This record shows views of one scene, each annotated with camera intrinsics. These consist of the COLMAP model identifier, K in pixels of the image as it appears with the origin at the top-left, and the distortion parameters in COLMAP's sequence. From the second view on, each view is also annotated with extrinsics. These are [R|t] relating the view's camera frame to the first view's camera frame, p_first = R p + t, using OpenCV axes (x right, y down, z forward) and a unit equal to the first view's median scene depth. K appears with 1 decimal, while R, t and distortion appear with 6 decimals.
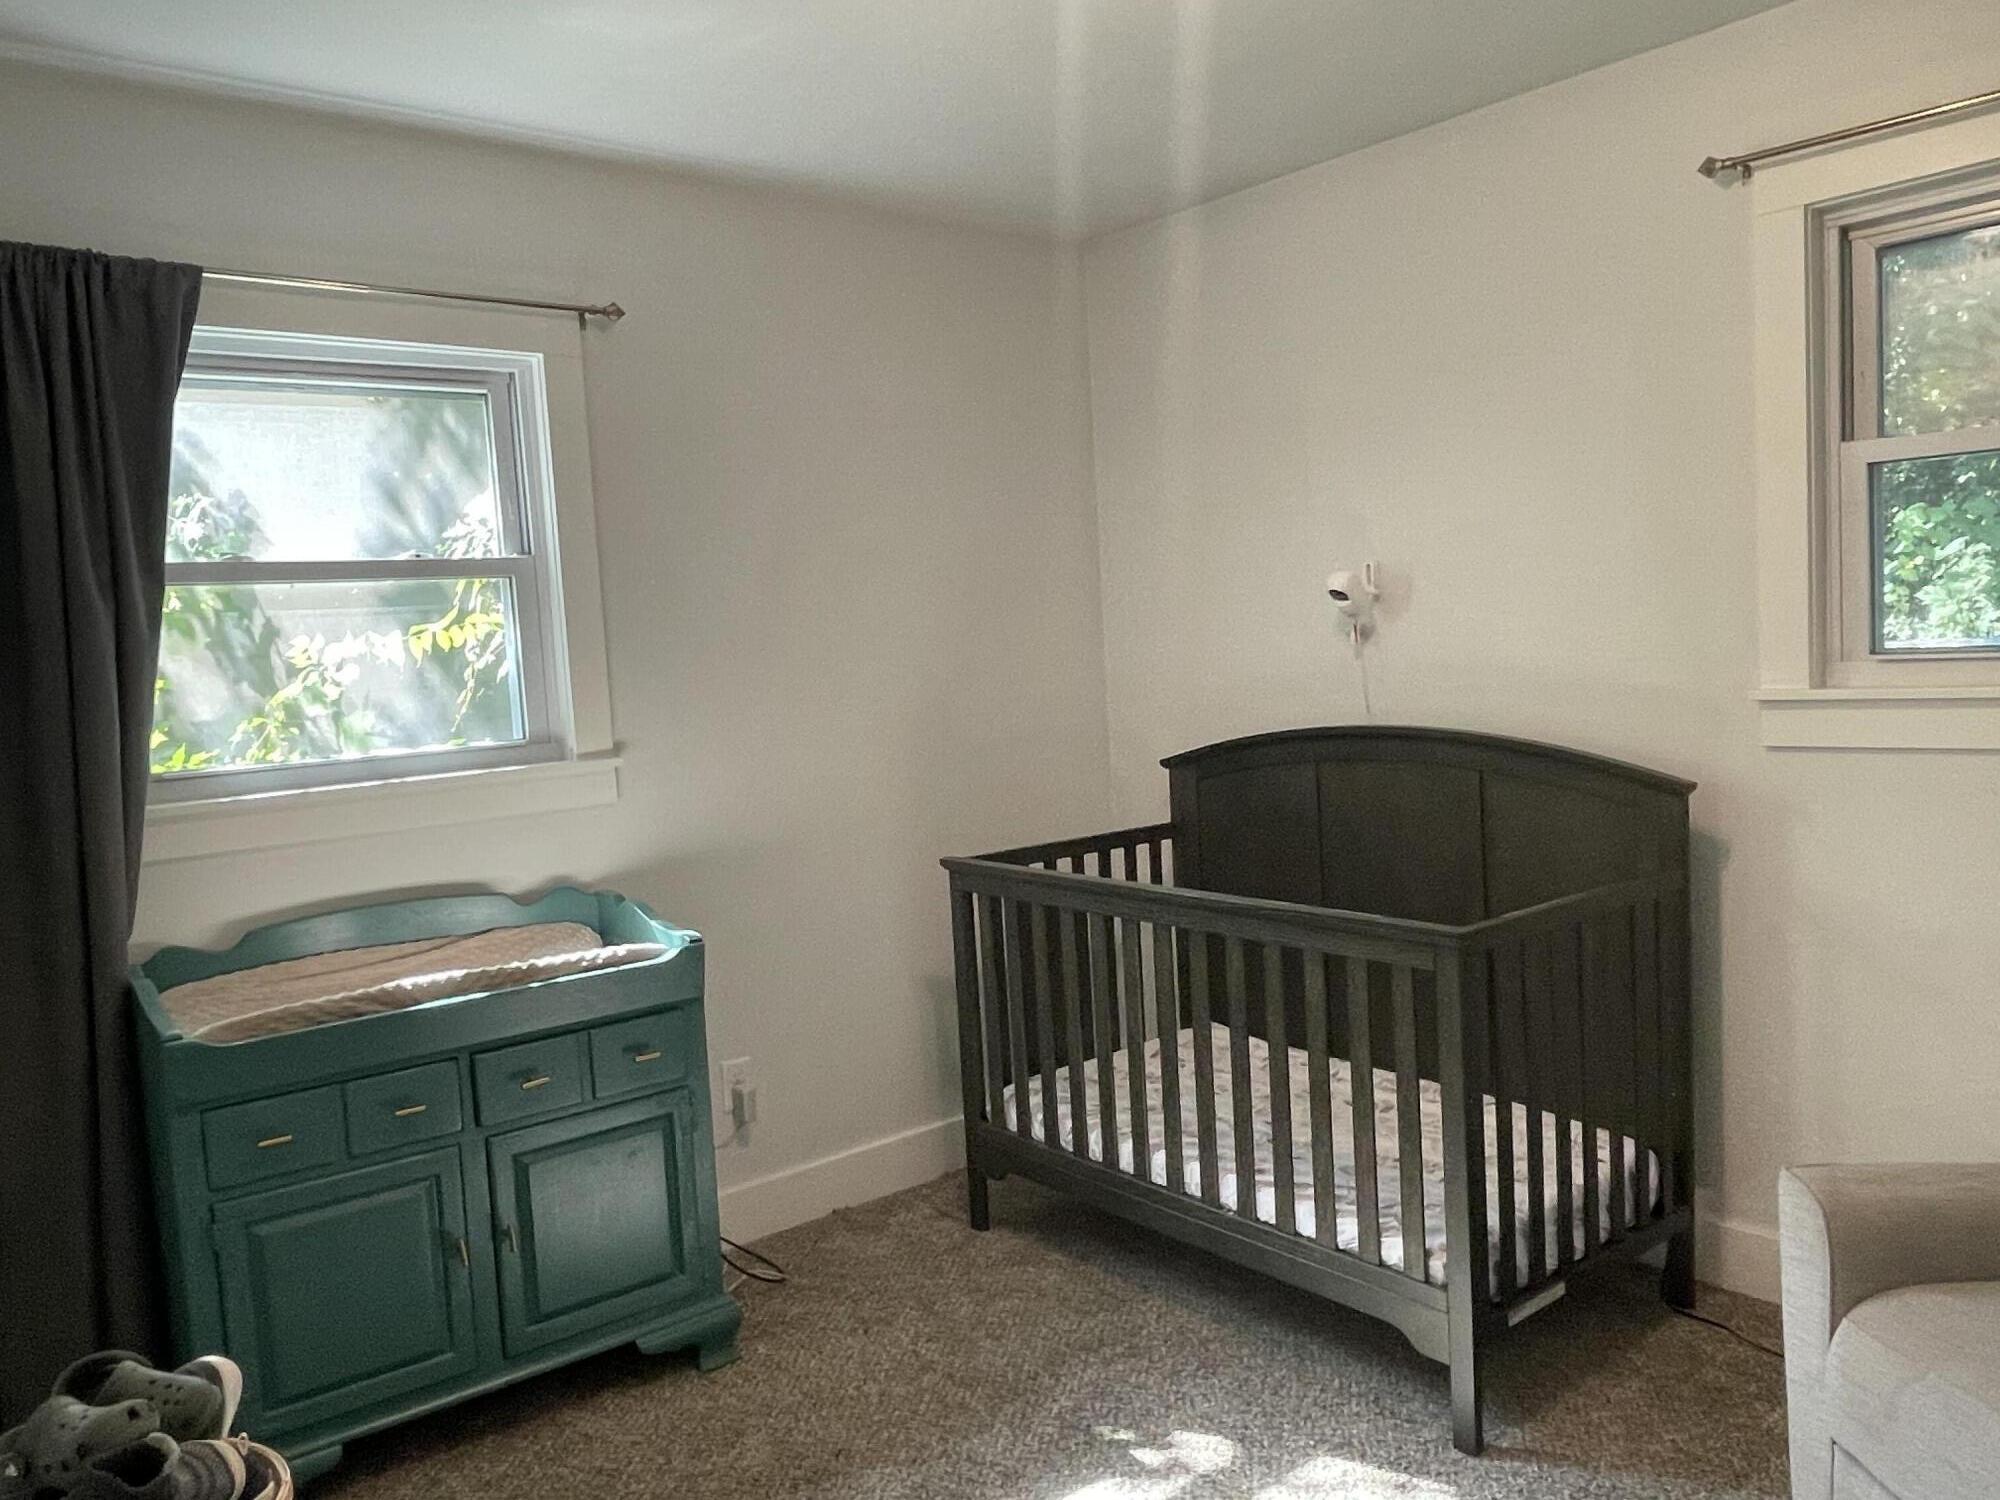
lens RADIAL K [[1532.9, 0, 1000.0], [0, 1532.9, 750.0], [0, 0, 1]] dist [-0.006789, -0.005455]
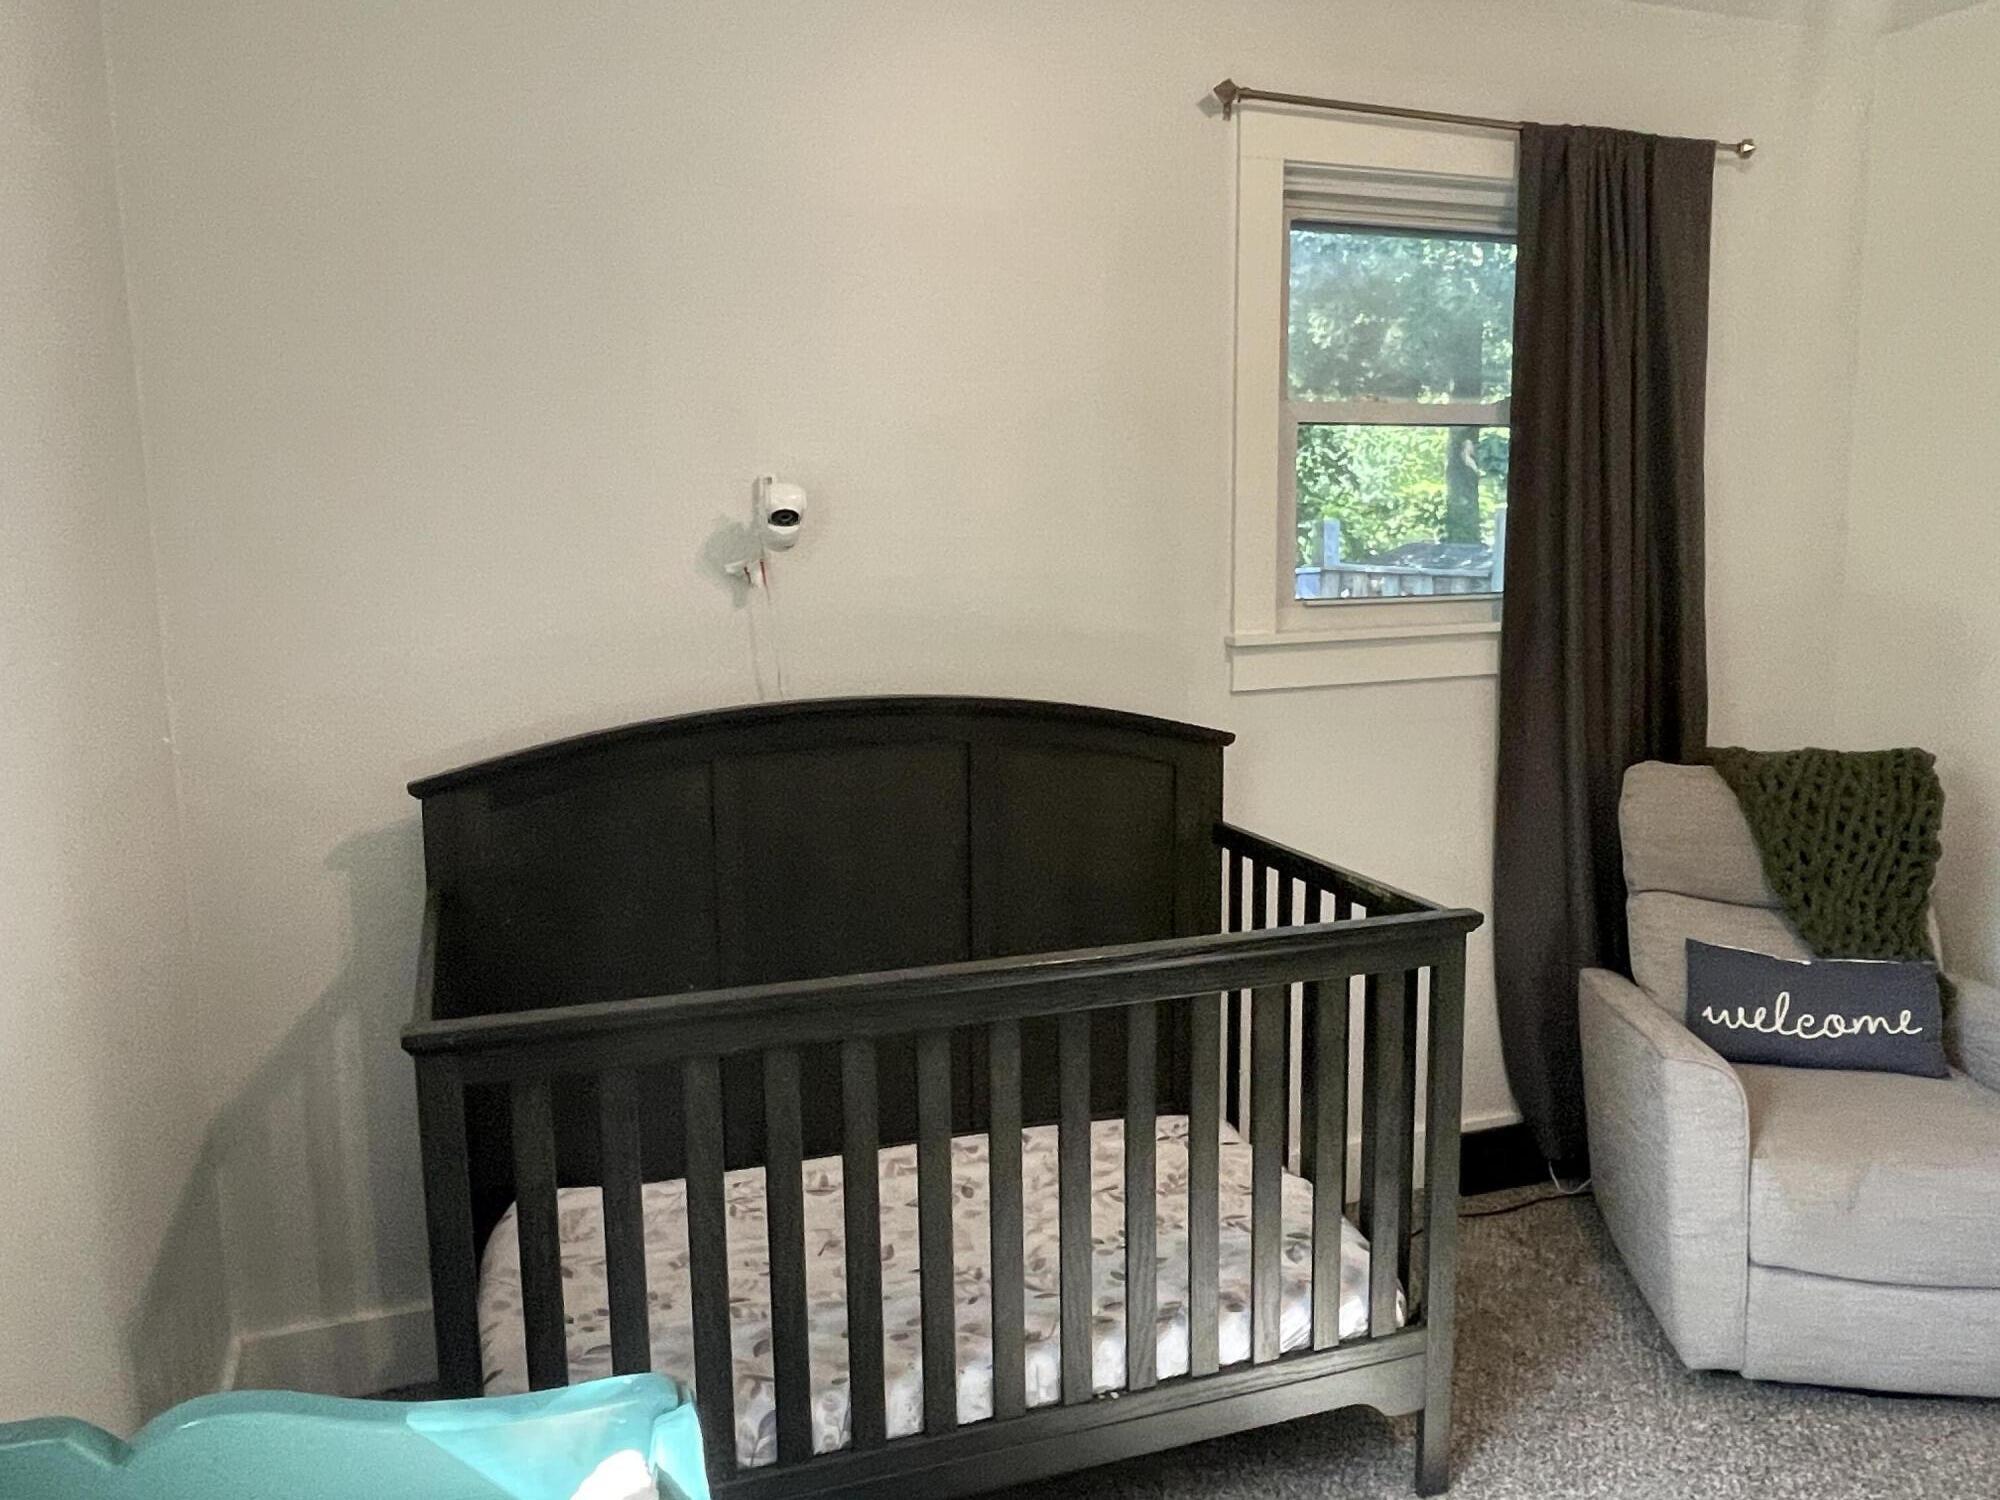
lens RADIAL K [[1532.9, 0, 1000.0], [0, 1532.9, 750.0], [0, 0, 1]] dist [-0.006789, -0.005455]
pose [[0.322501, -0.071729, 0.943847, -0.494429], [0.071775, 0.996107, 0.051176, -0.026411], [-0.943844, 0.051241, 0.326394, 0.799548]]
